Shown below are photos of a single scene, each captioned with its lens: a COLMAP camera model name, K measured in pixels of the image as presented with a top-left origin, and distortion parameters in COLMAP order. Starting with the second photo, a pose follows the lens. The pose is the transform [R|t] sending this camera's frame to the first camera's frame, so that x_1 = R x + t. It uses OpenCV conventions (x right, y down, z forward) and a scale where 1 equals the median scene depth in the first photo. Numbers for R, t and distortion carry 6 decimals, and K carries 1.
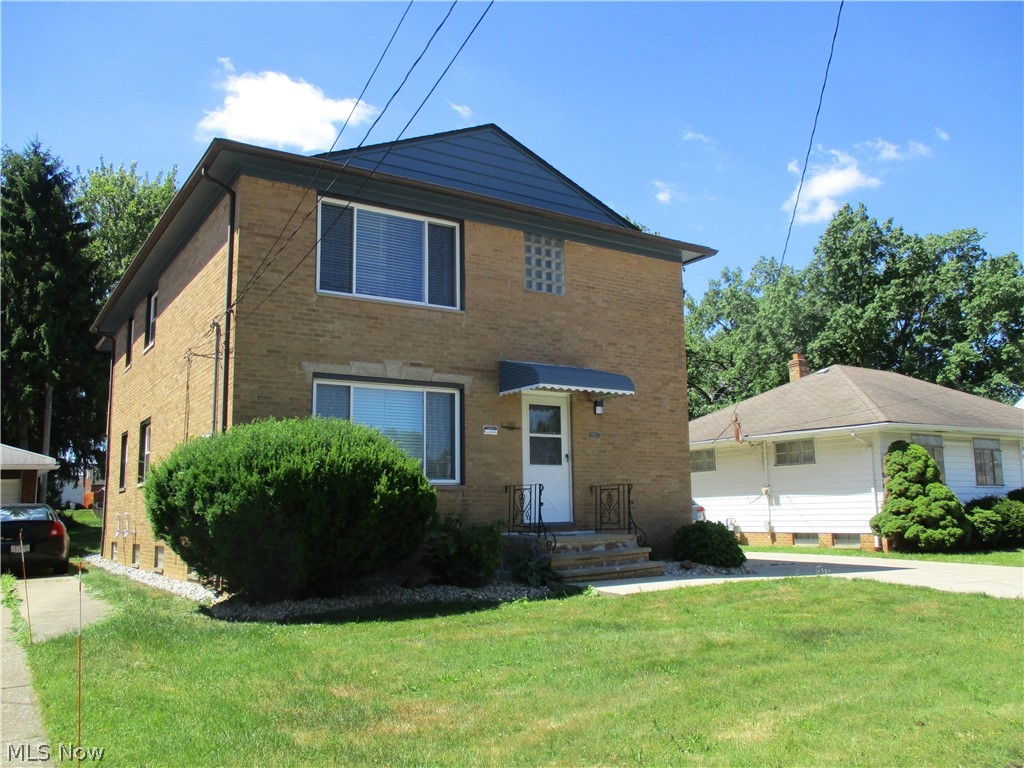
lens RADIAL K [[846.3, 0, 526.6], [0, 846.3, 382.6], [0, 0, 1]] dist [-0.039976, 0.010949]
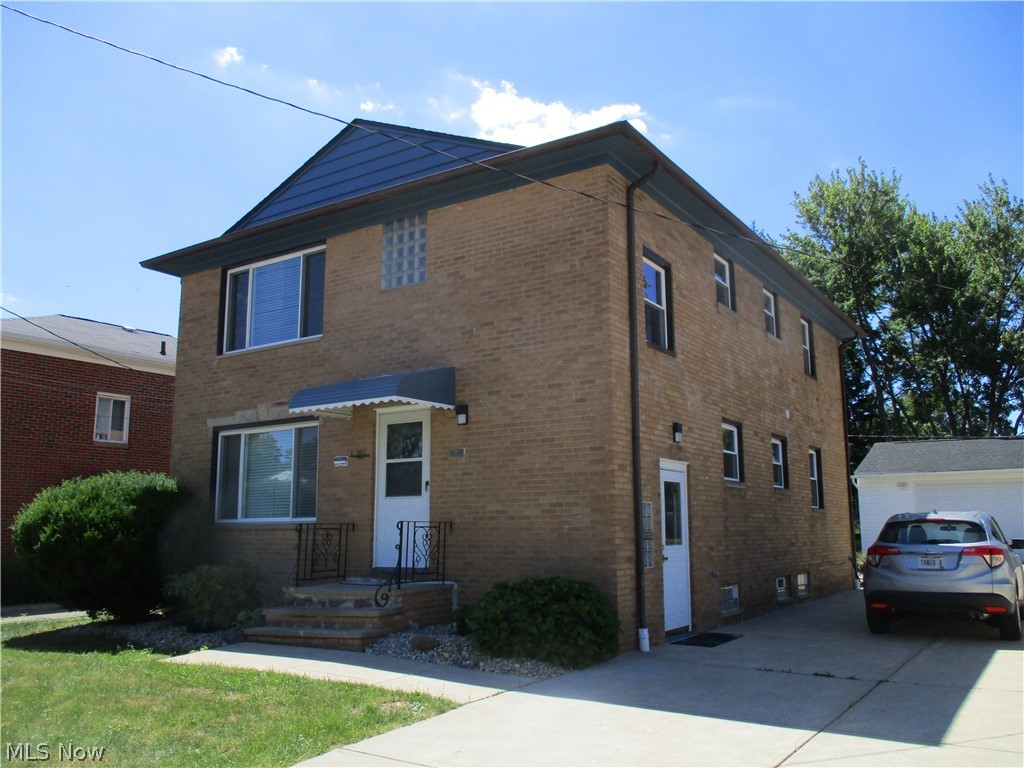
lens RADIAL K [[846.3, 0, 526.6], [0, 846.3, 382.6], [0, 0, 1]] dist [-0.039976, 0.010949]
pose [[0.405601, -0.148171, -0.901961, 0.807413], [0.140617, 0.985142, -0.098602, 0.084896], [0.903169, -0.086838, 0.420410, 0.763233]]
